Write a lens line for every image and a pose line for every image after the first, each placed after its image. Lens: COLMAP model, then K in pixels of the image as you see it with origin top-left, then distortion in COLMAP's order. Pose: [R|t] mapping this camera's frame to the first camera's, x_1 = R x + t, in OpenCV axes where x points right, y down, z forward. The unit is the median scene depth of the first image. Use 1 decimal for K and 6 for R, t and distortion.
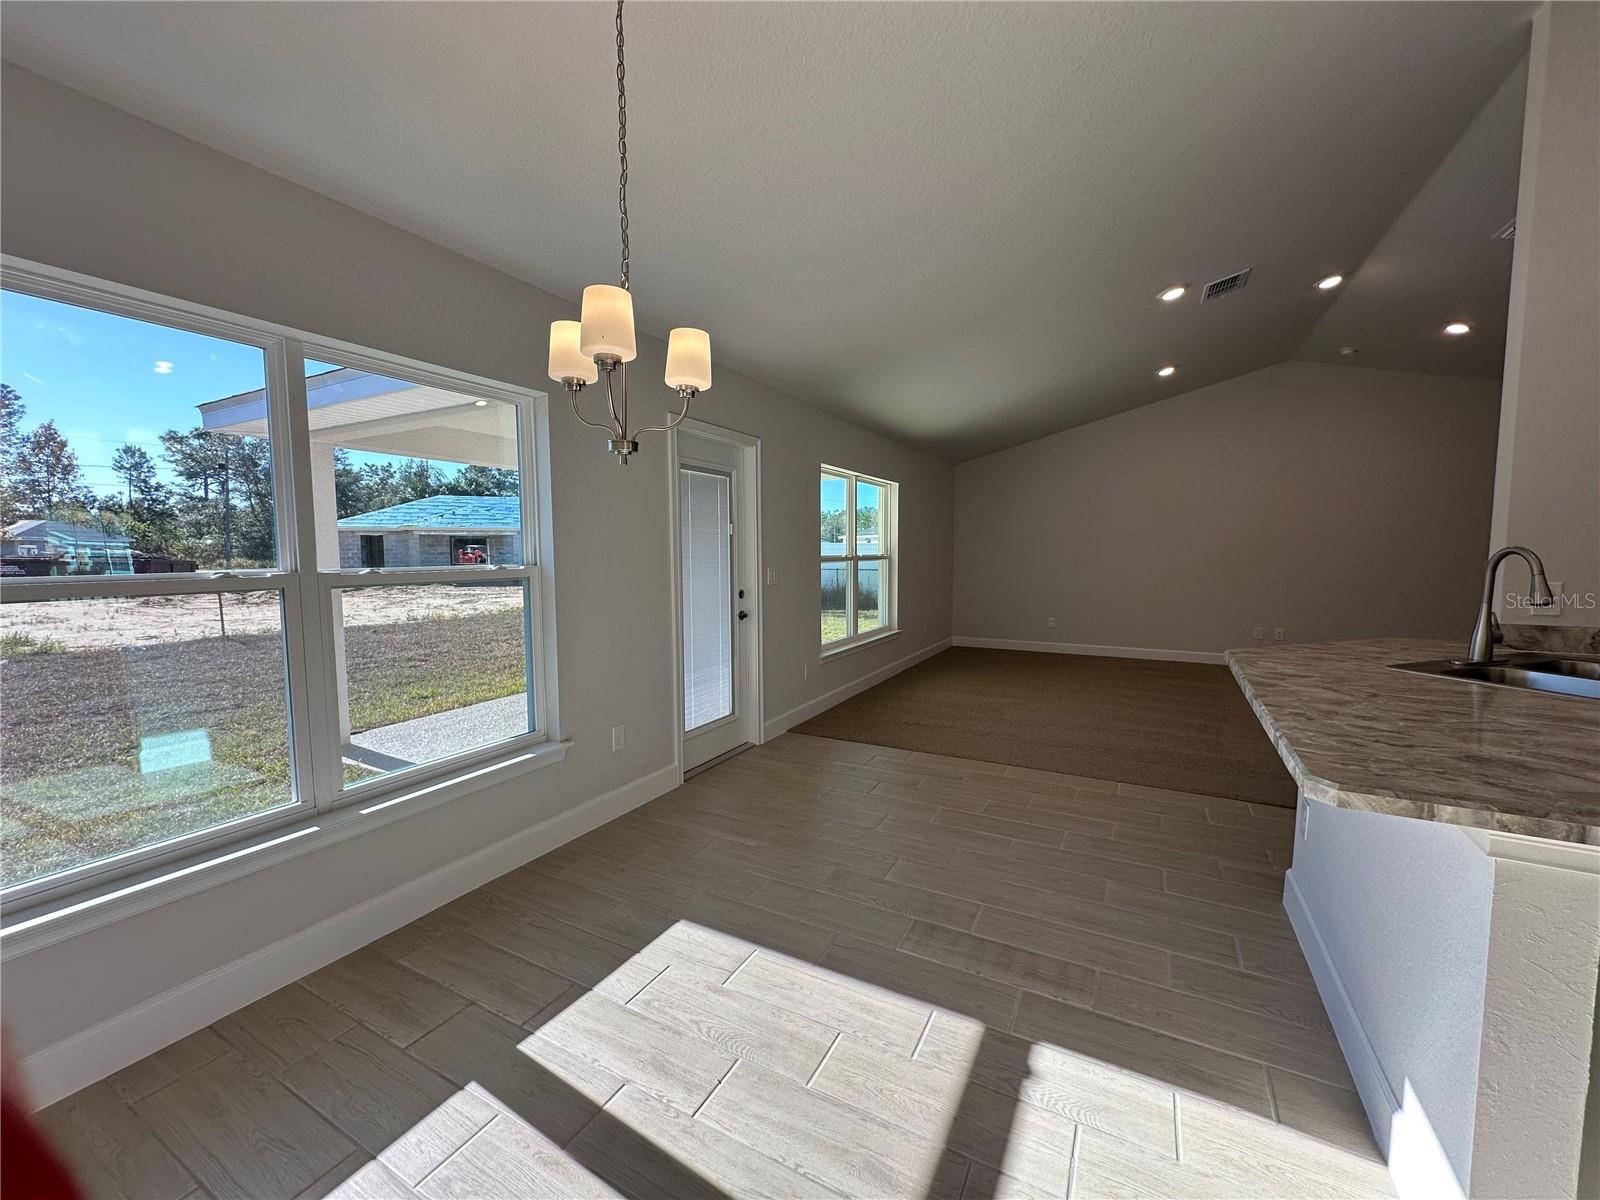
lens RADIAL K [[638.6, 0, 801.3], [0, 638.6, 598.7], [0, 0, 1]] dist [-0.002145, 0.000590]
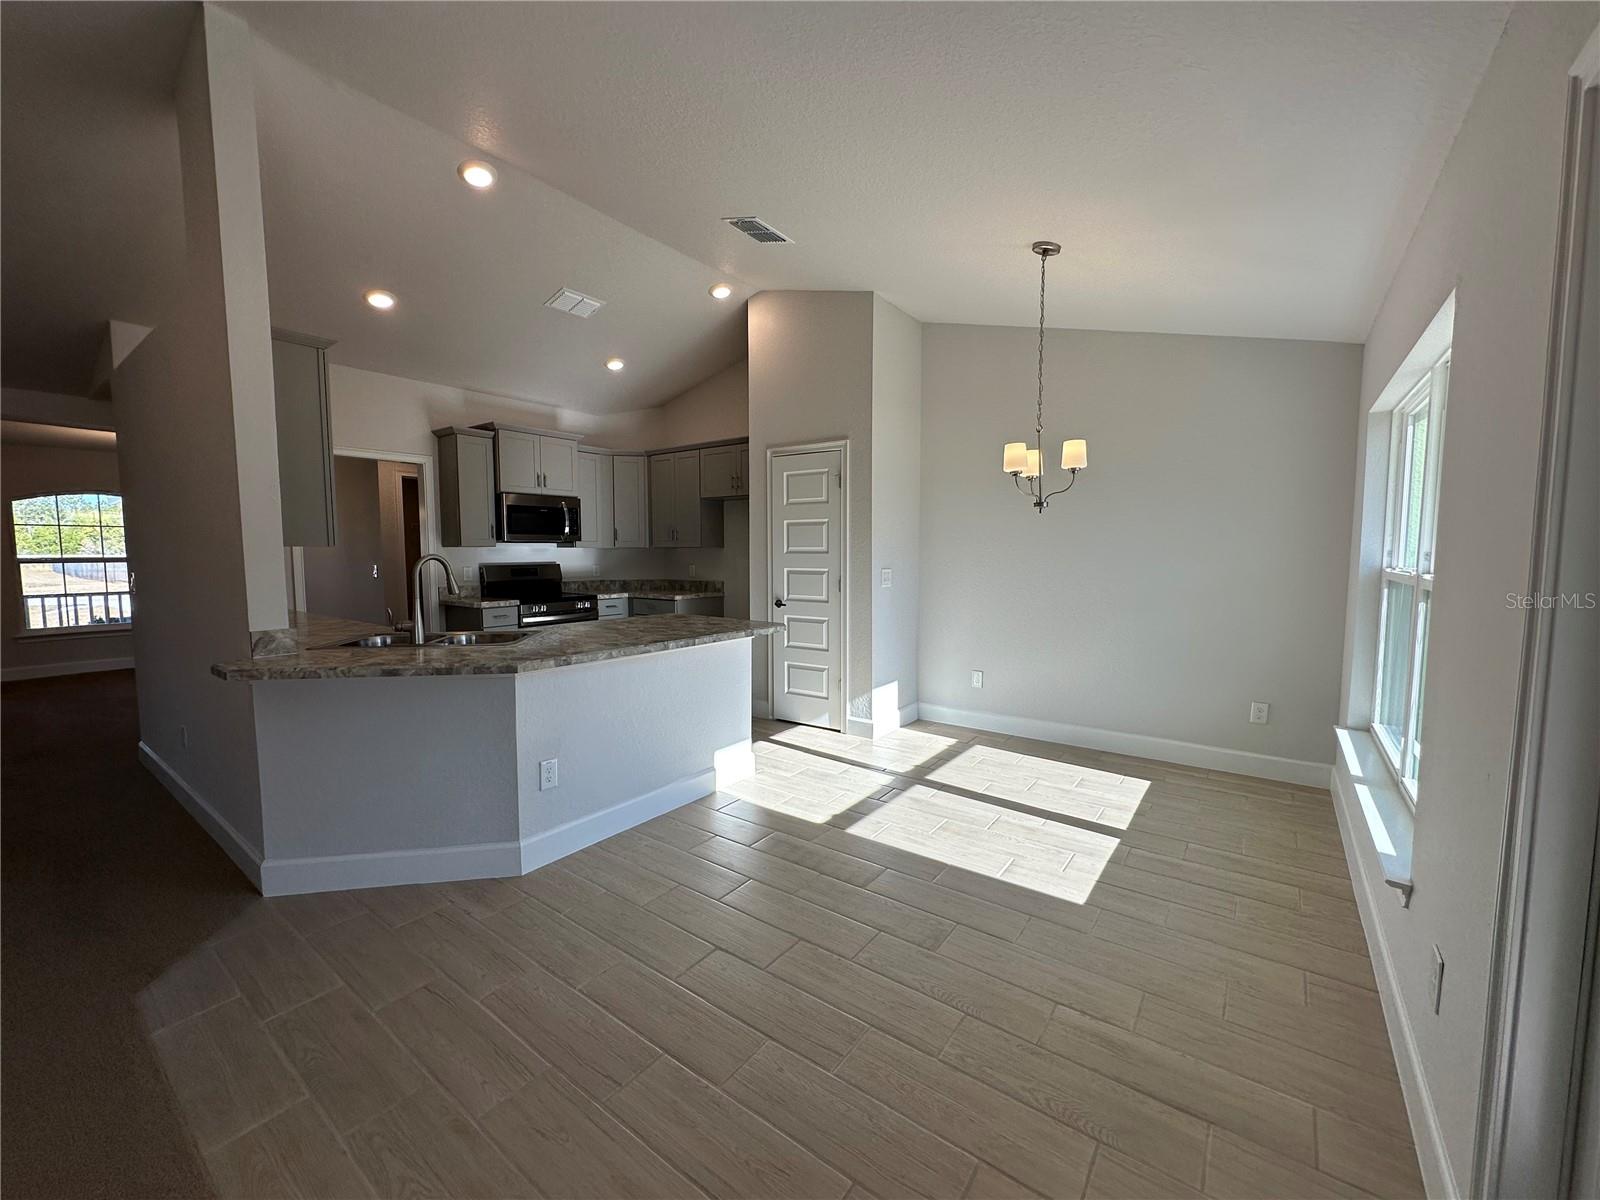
lens RADIAL K [[638.6, 0, 801.3], [0, 638.6, 598.7], [0, 0, 1]] dist [-0.002145, 0.000590]
pose [[-0.989474, -0.006623, 0.144562, 0.183687], [0.015792, 0.988045, 0.153357, -0.246565], [-0.143850, 0.154026, -0.977539, 2.984773]]
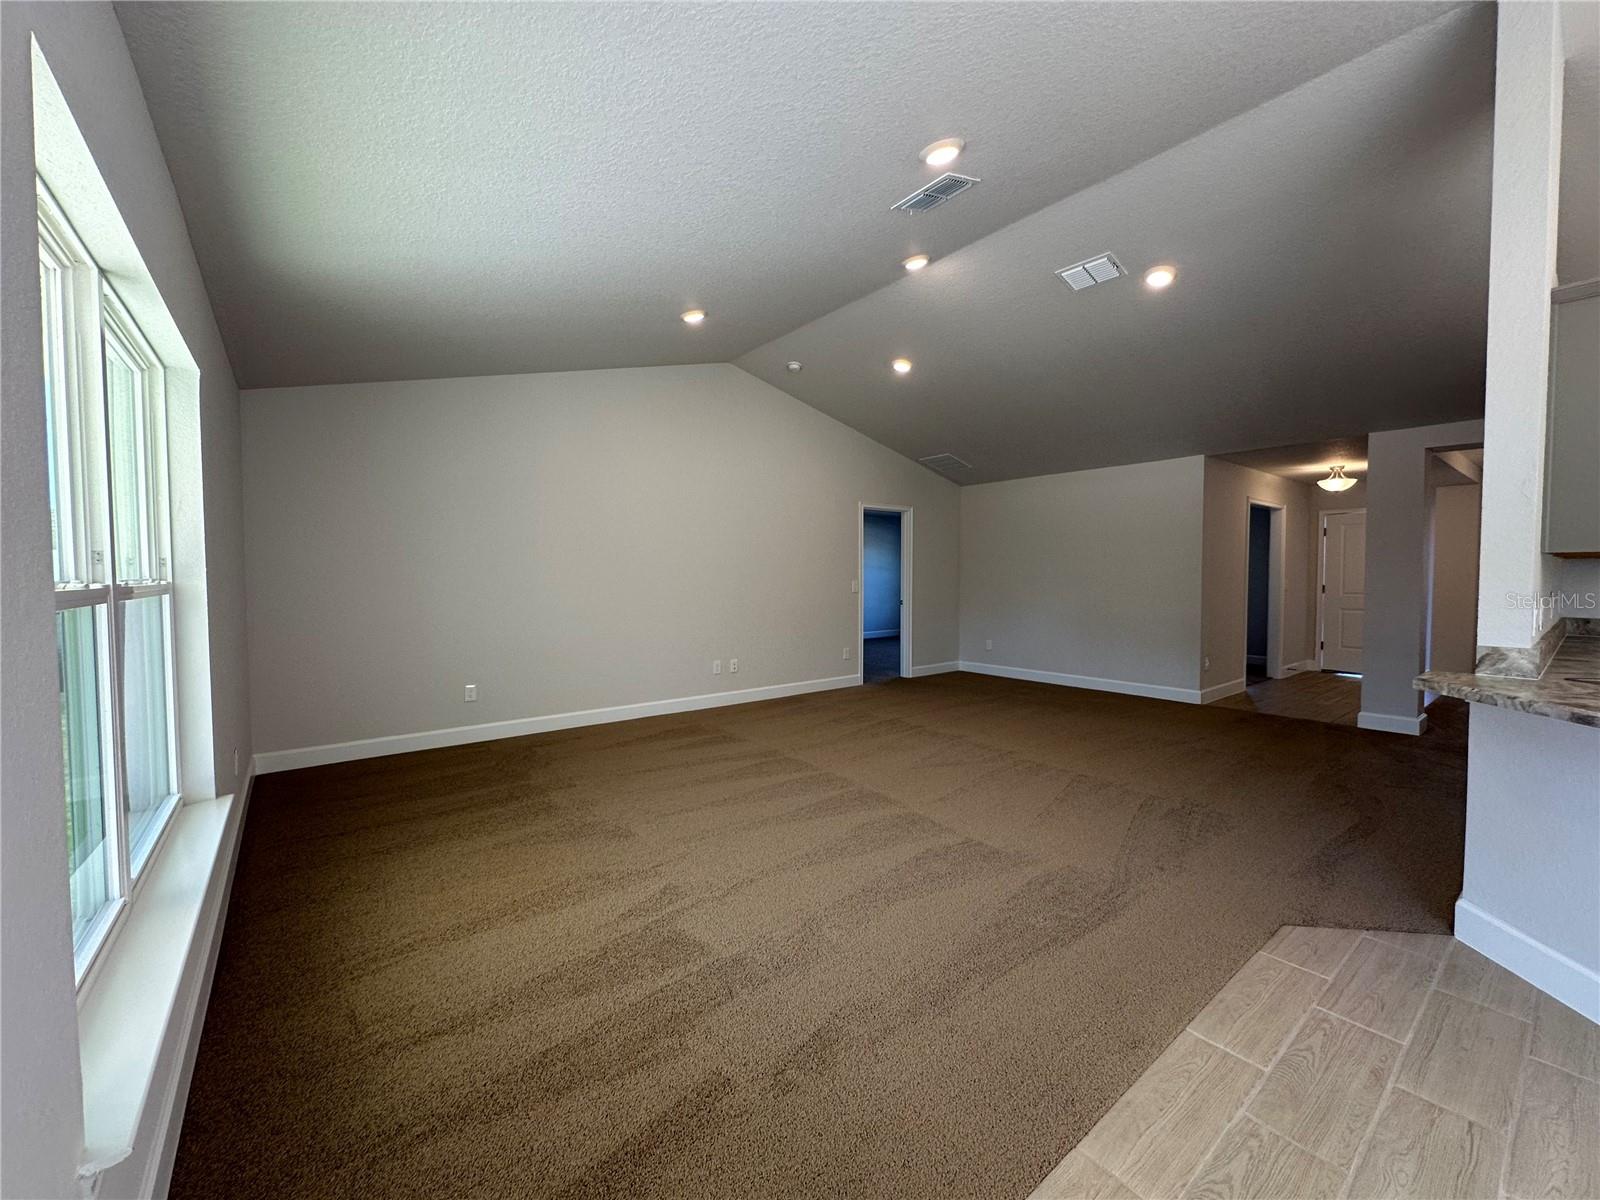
lens RADIAL K [[638.6, 0, 801.3], [0, 638.6, 598.7], [0, 0, 1]] dist [-0.002145, 0.000590]
pose [[0.396177, -0.034449, 0.917528, -0.153993], [0.068623, 0.997612, 0.007825, -0.165748], [-0.915606, 0.059864, 0.397595, 2.466034]]
